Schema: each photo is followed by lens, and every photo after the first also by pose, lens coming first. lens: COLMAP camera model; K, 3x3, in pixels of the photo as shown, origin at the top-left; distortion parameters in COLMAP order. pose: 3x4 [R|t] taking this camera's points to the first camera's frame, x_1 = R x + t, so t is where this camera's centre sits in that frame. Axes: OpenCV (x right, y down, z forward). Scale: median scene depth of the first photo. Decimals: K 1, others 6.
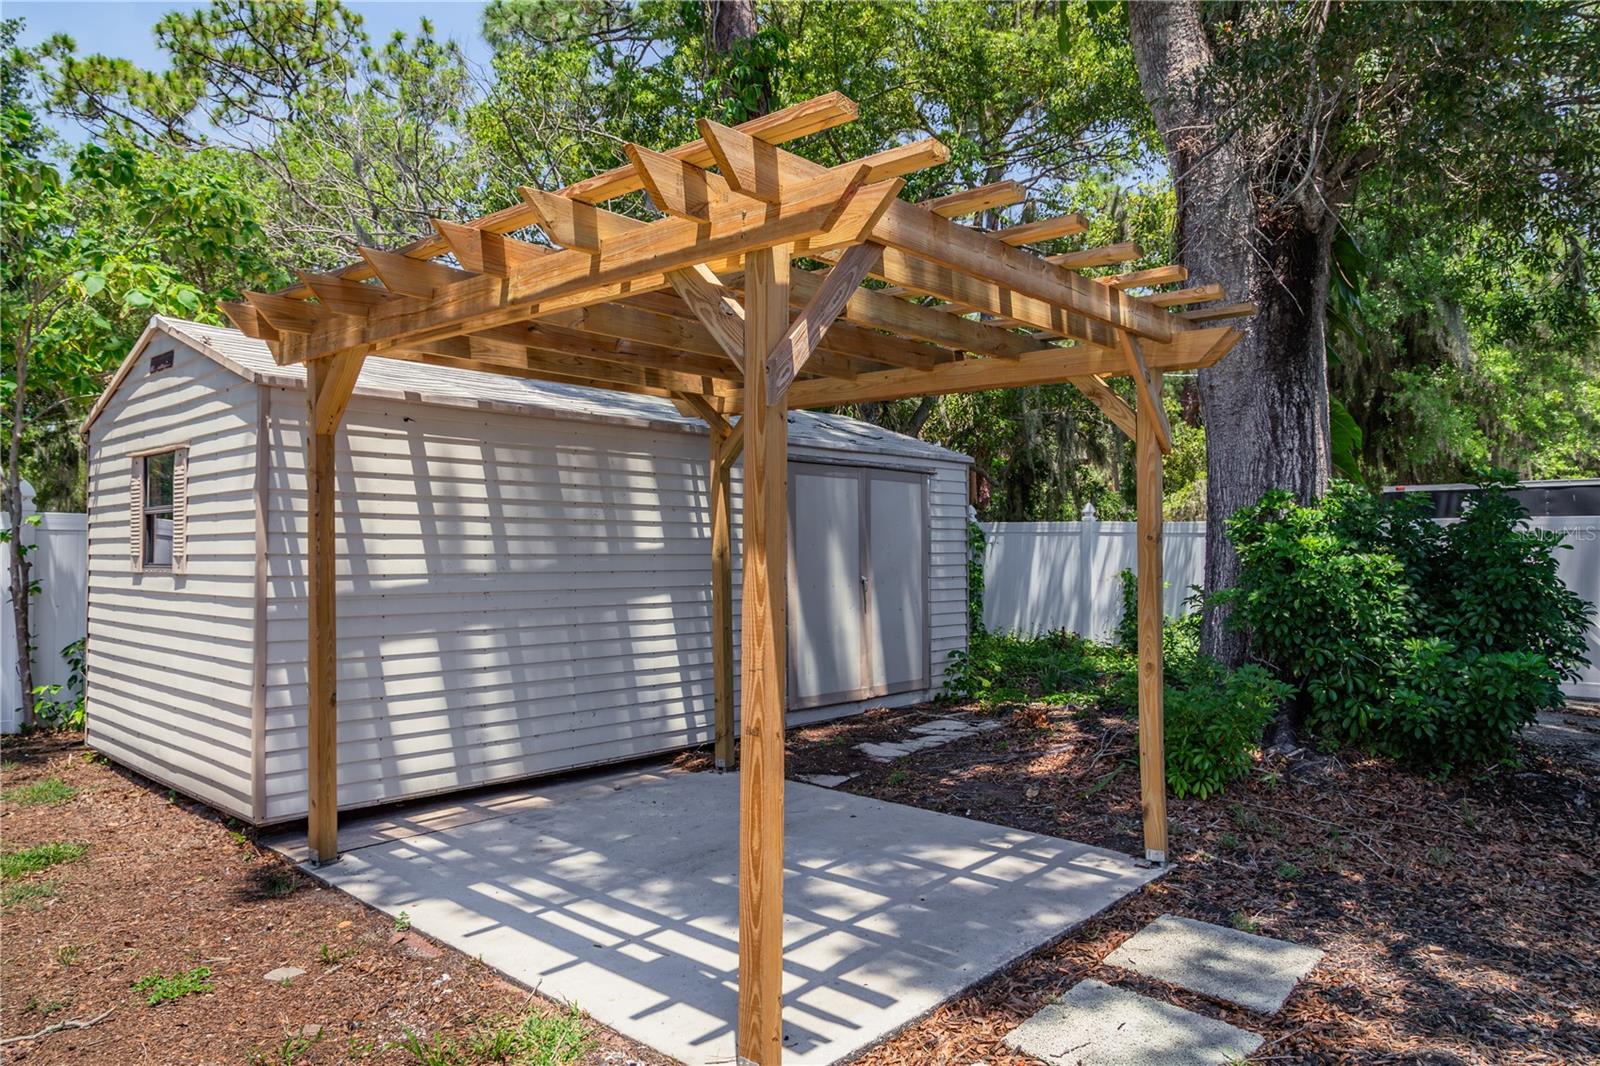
lens RADIAL K [[1040.9, 0, 800.0], [0, 1040.9, 533.0], [0, 0, 1]] dist [0.001752, 0.000409]
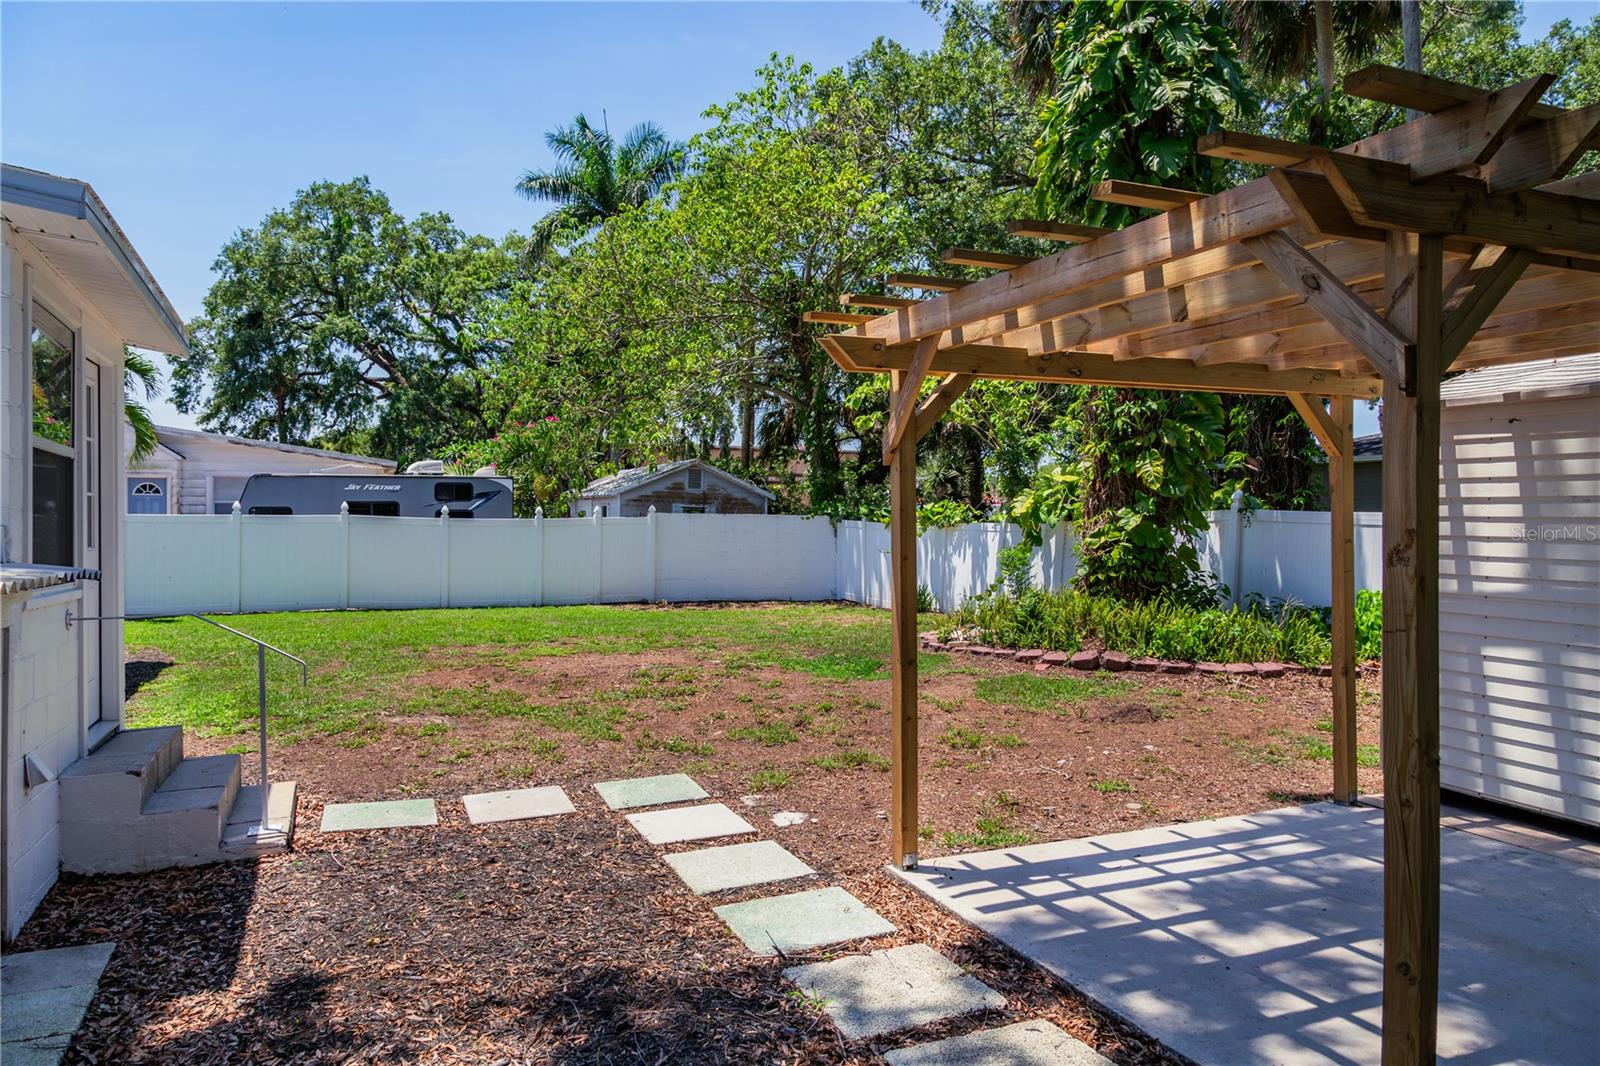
lens RADIAL K [[1083.4, 0, 800.0], [0, 1083.4, 533.0], [0, 0, 1]] dist [-0.000469, -0.000464]
pose [[-0.413202, 0.008289, -0.910602, 0.883024], [0.005096, 0.999964, 0.006789, -0.013941], [0.910625, -0.001835, -0.413229, 0.857198]]
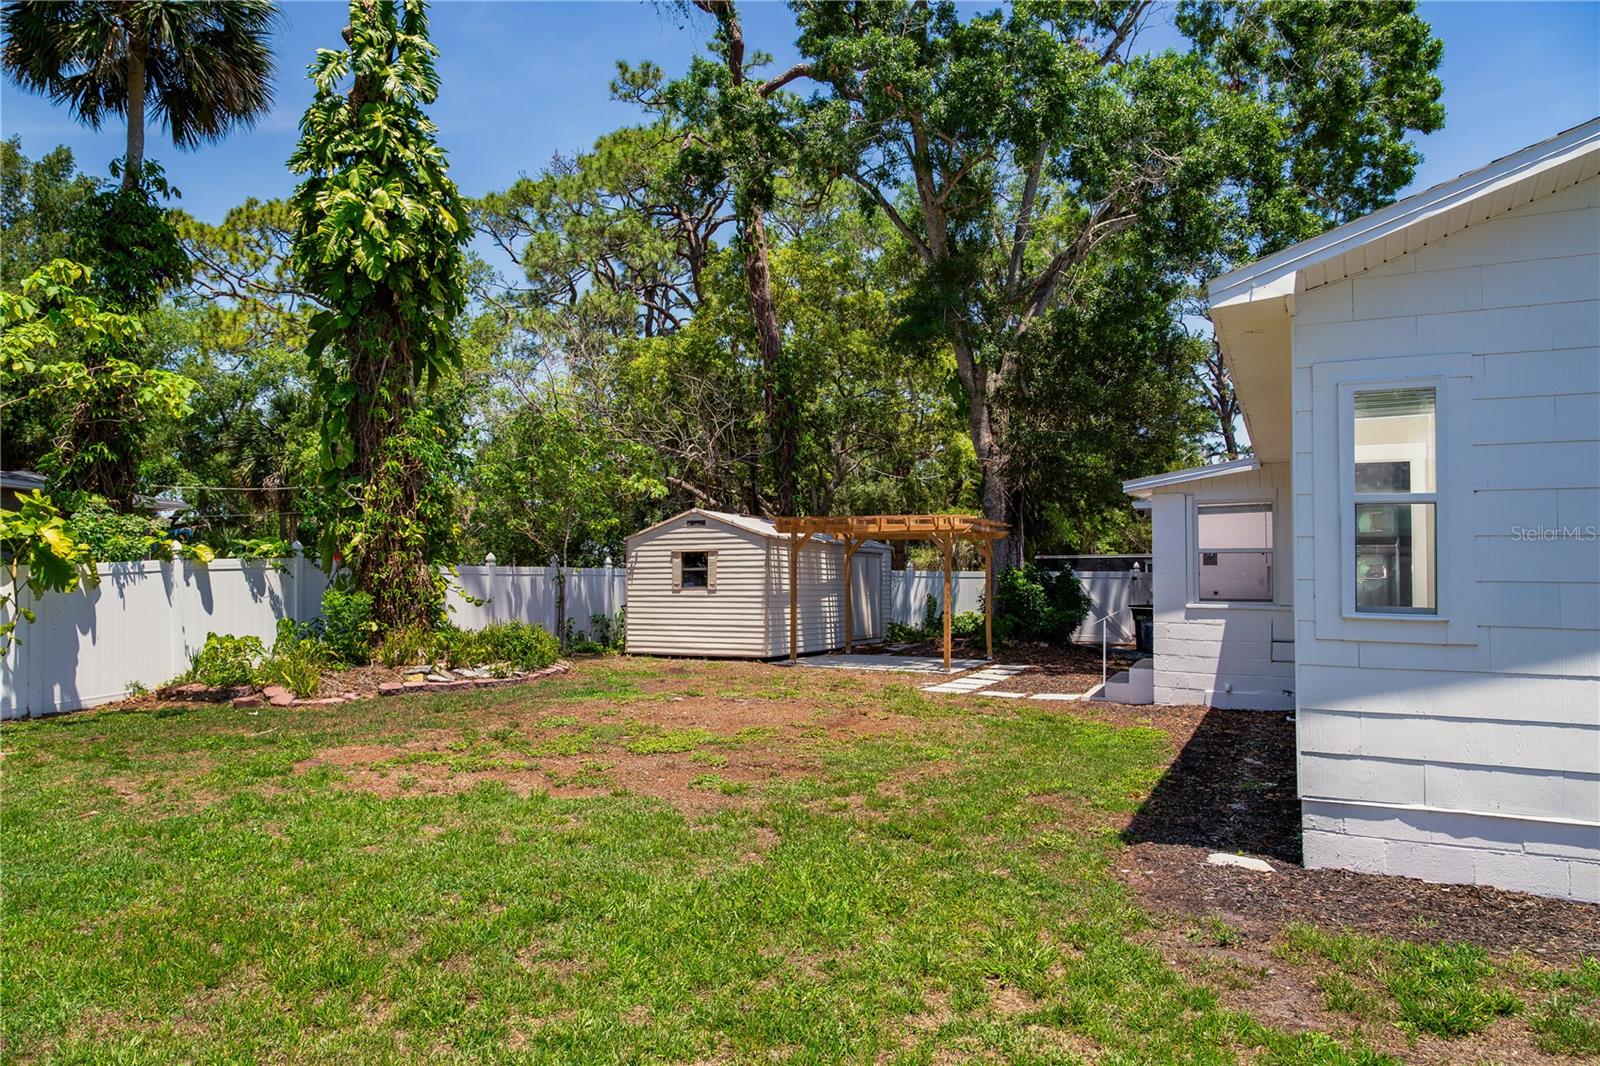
lens RADIAL K [[1040.9, 0, 800.0], [0, 1040.9, 533.0], [0, 0, 1]] dist [0.001752, 0.000409]
pose [[0.957472, 0.017368, 0.288003, -1.349583], [-0.007060, 0.999298, -0.036790, -0.021075], [-0.288440, 0.033192, 0.956923, -2.353595]]
